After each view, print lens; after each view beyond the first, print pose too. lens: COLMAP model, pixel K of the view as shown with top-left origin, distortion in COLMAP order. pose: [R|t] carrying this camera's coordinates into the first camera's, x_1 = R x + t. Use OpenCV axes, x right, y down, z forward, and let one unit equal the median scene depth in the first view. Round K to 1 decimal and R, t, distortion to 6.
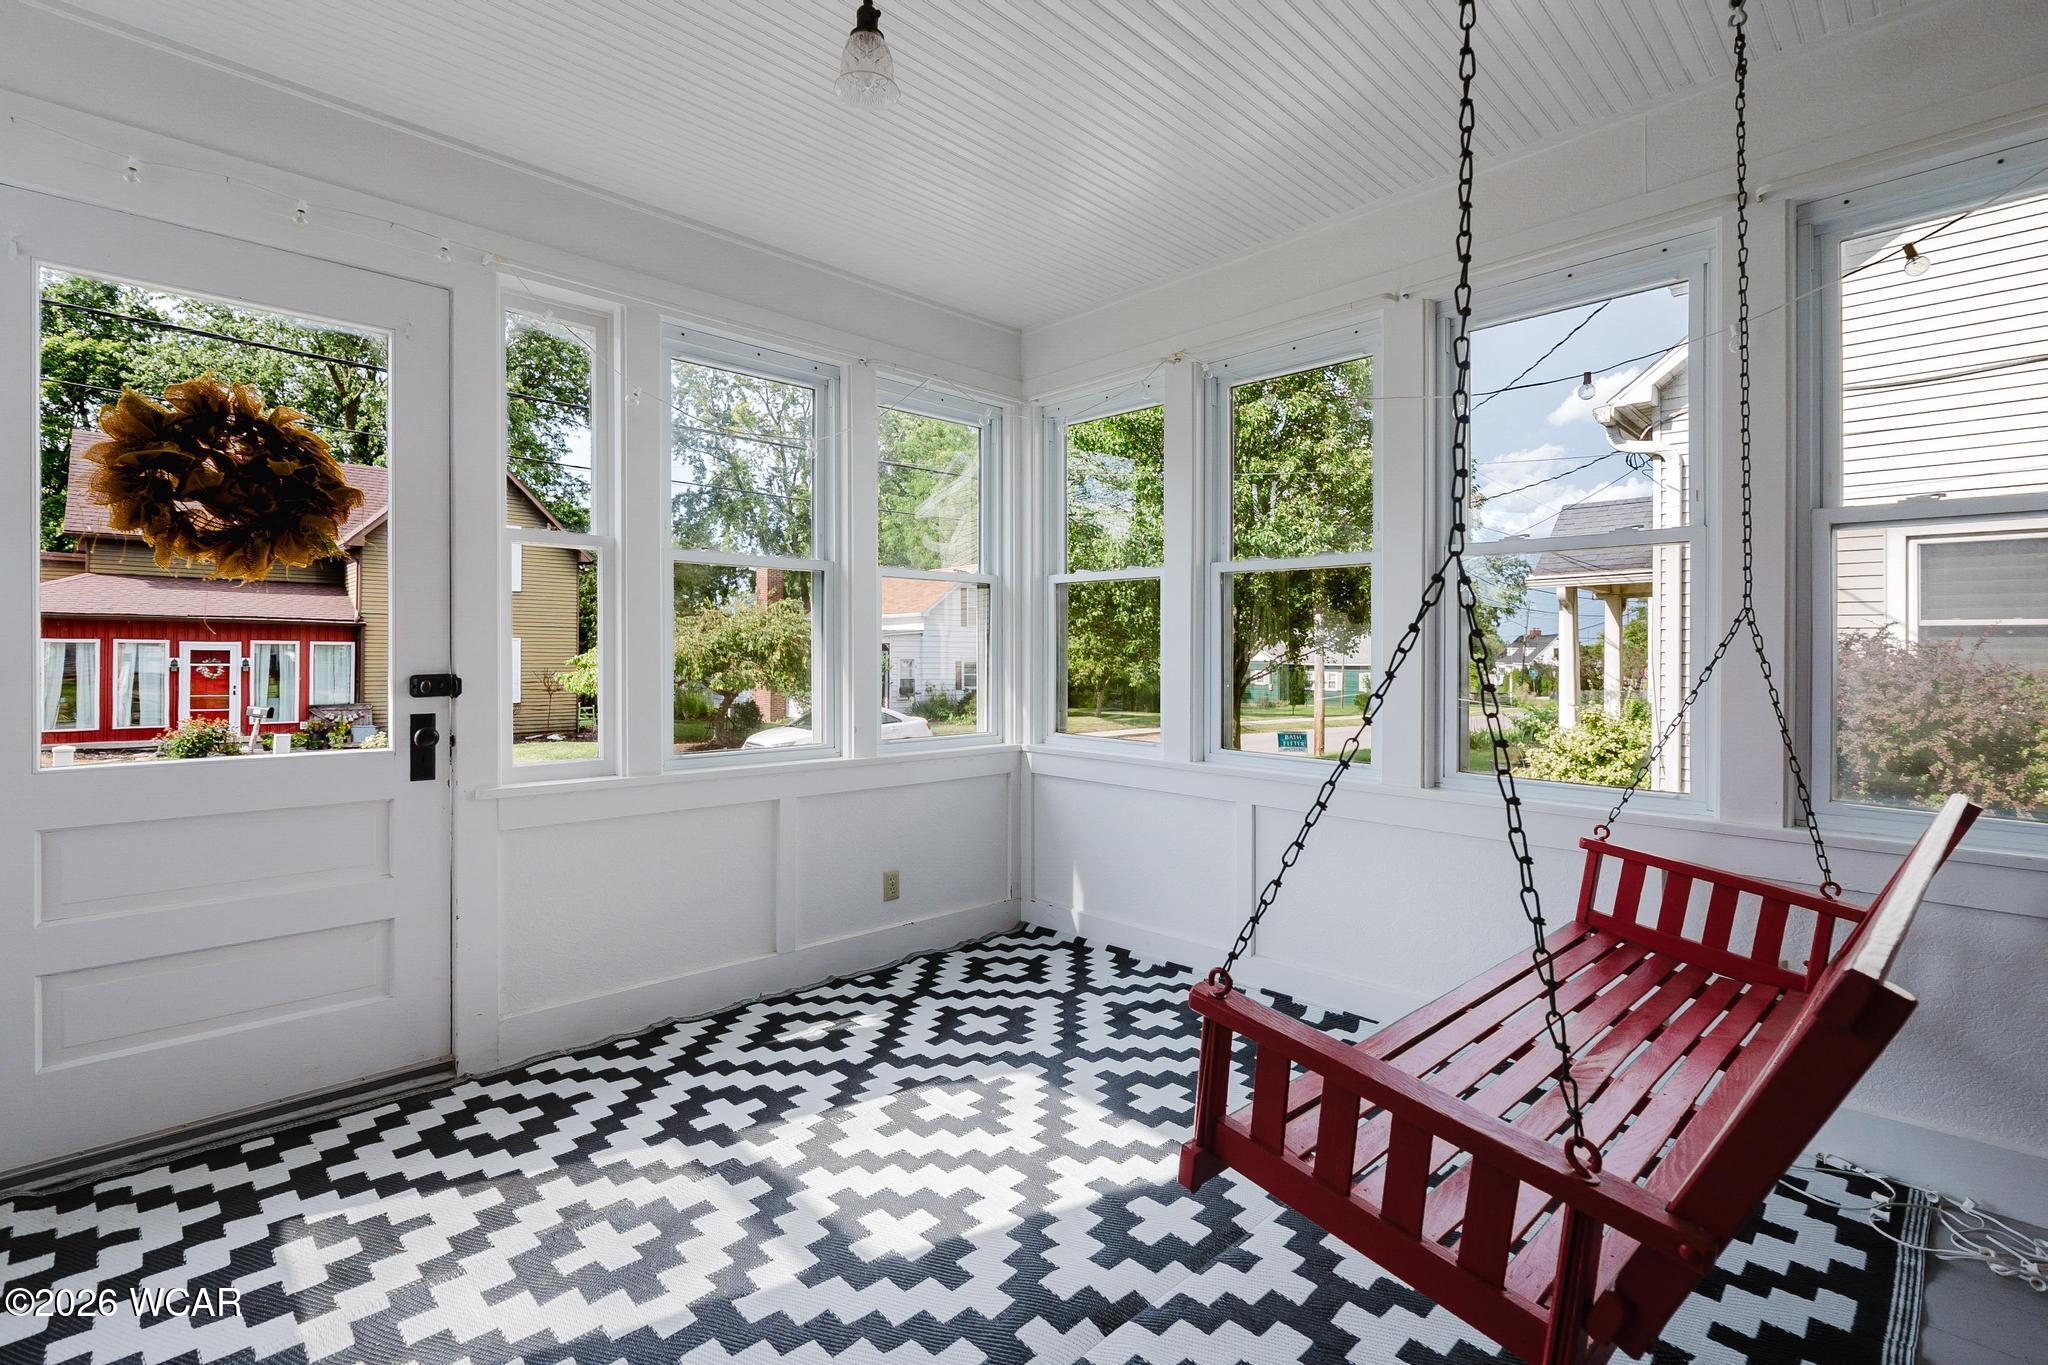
lens RADIAL K [[909.0, 0, 1028.2], [0, 909.0, 653.6], [0, 0, 1]] dist [-0.001360, -0.003668]
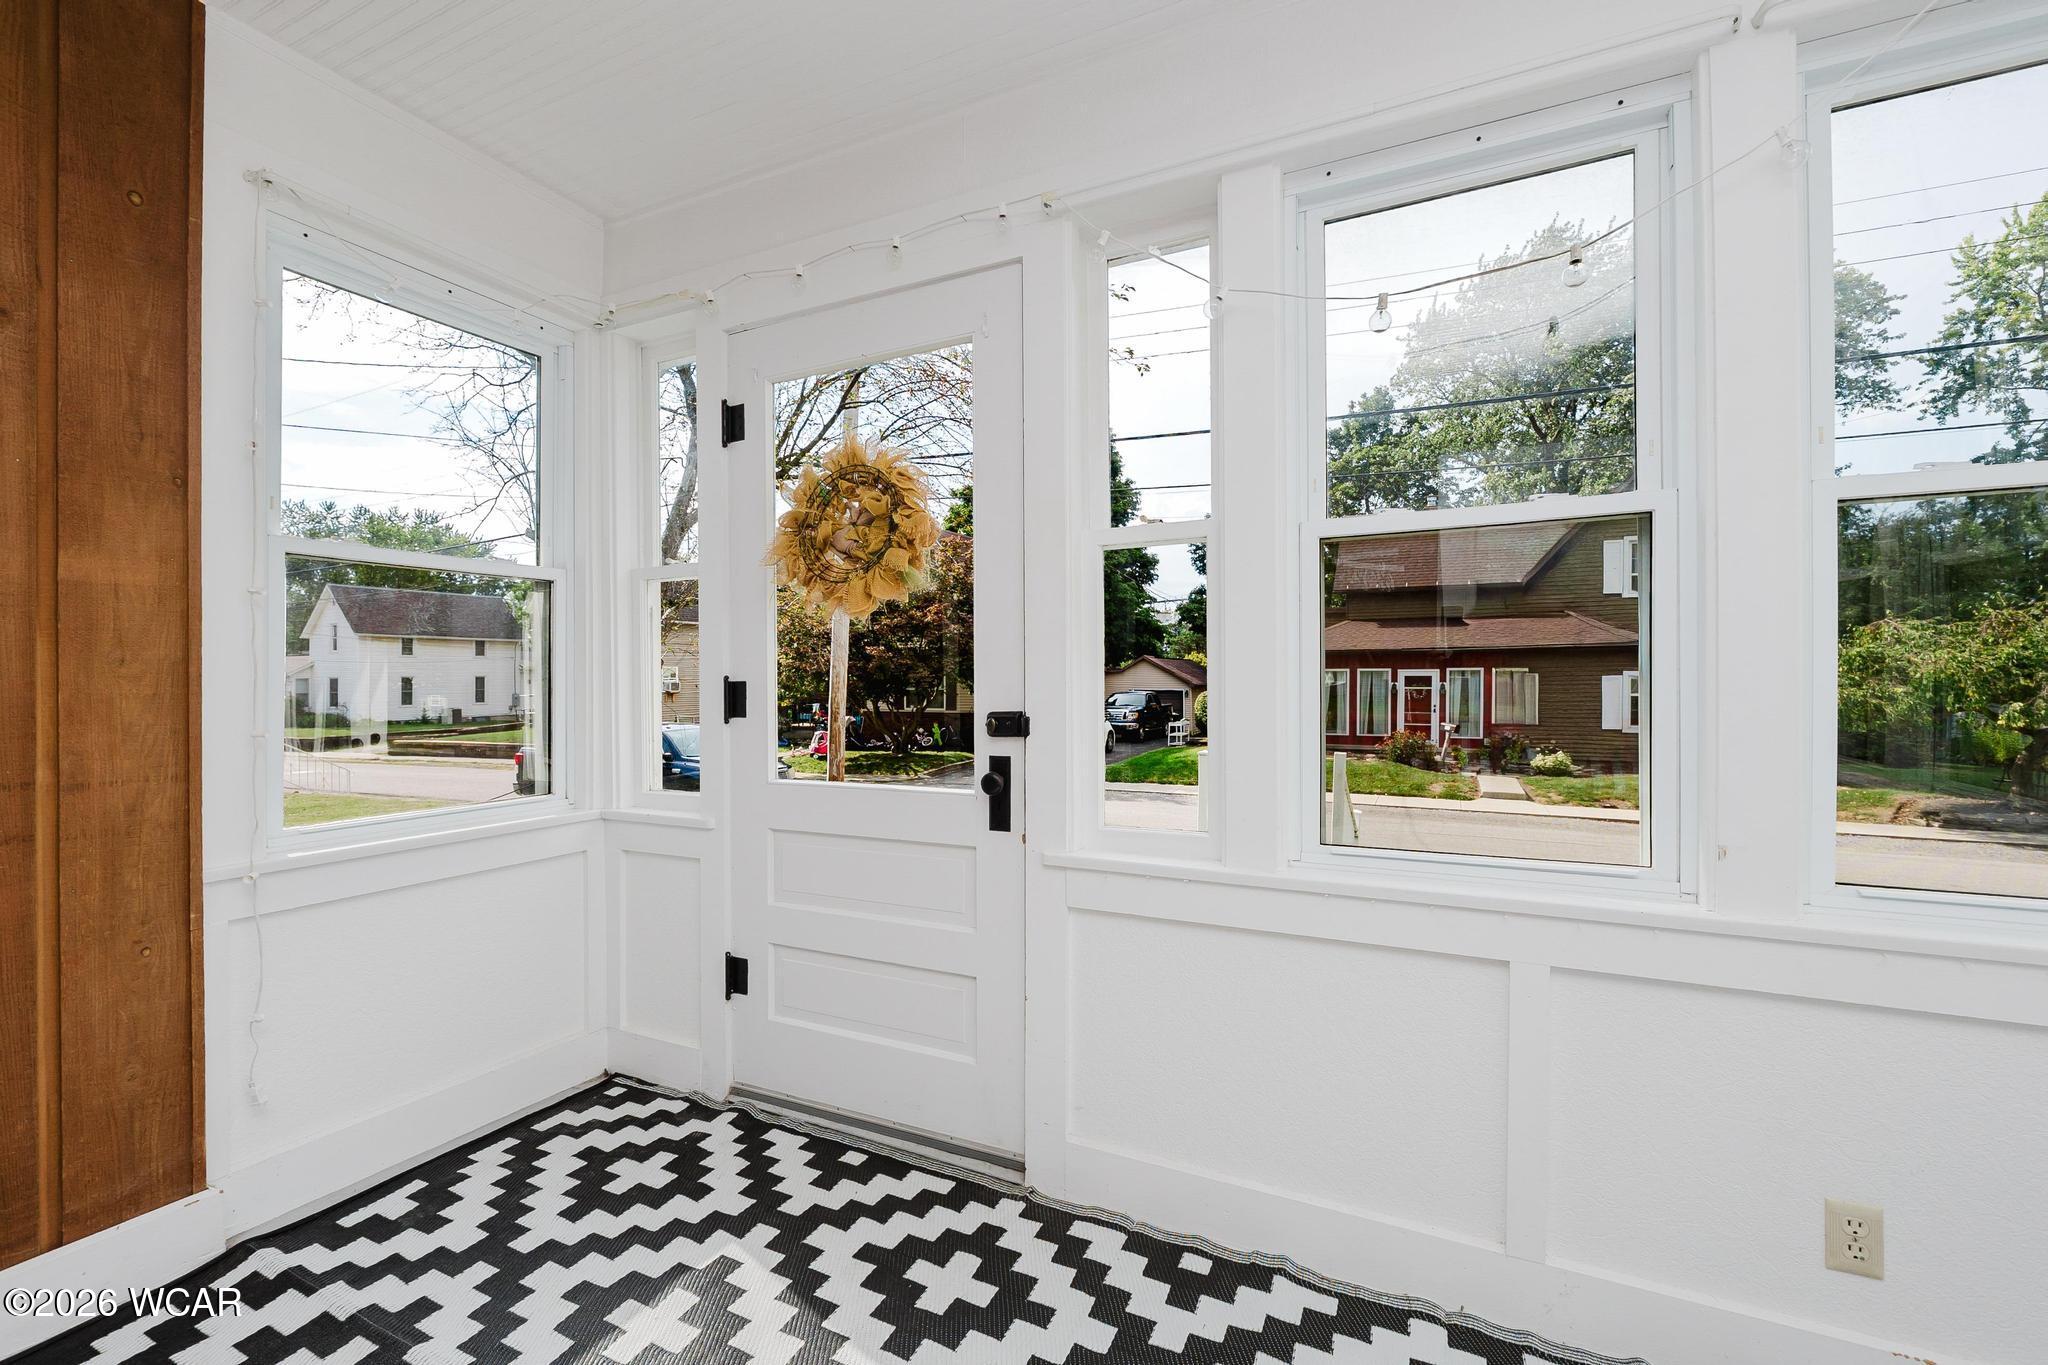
lens RADIAL K [[859.3, 0, 1010.4], [0, 859.3, 693.8], [0, 0, 1]] dist [-0.003943, -0.000026]
pose [[0.333457, 0.007702, -0.942734, 0.116928], [0.011569, 0.999858, 0.012261, -0.003915], [0.942694, -0.014995, 0.333320, 0.699761]]
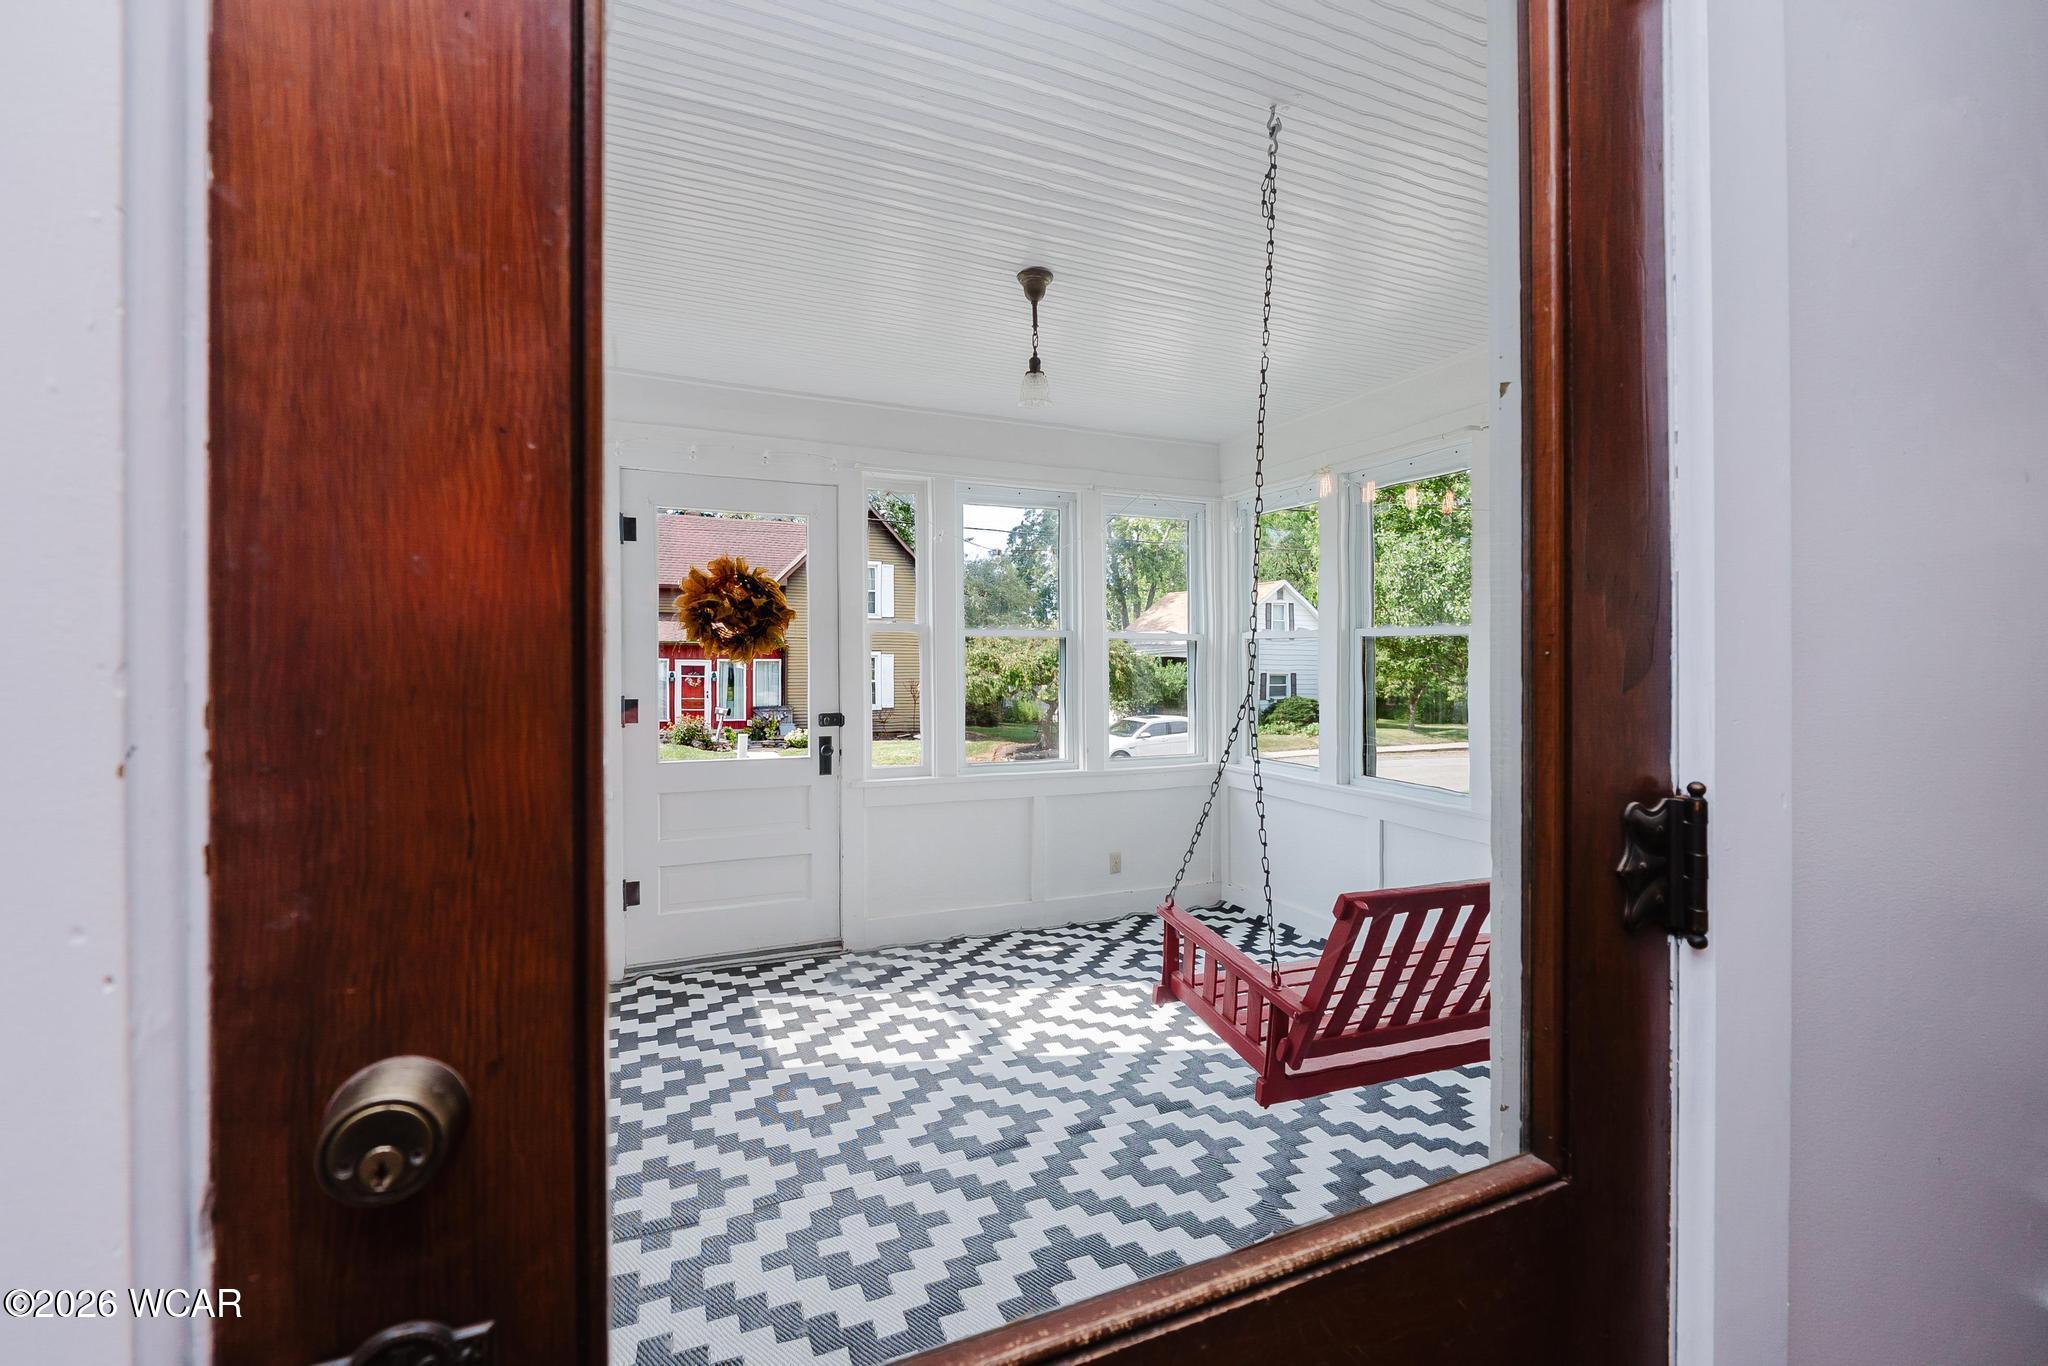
lens RADIAL K [[862.8, 0, 1026.3], [0, 862.8, 670.6], [0, 0, 1]] dist [0.000217, 0.000012]
pose [[0.935871, 0.001332, -0.352341, 0.250576], [0.002415, 0.999945, 0.010196, -0.069535], [0.352336, -0.010393, 0.935816, -0.372458]]
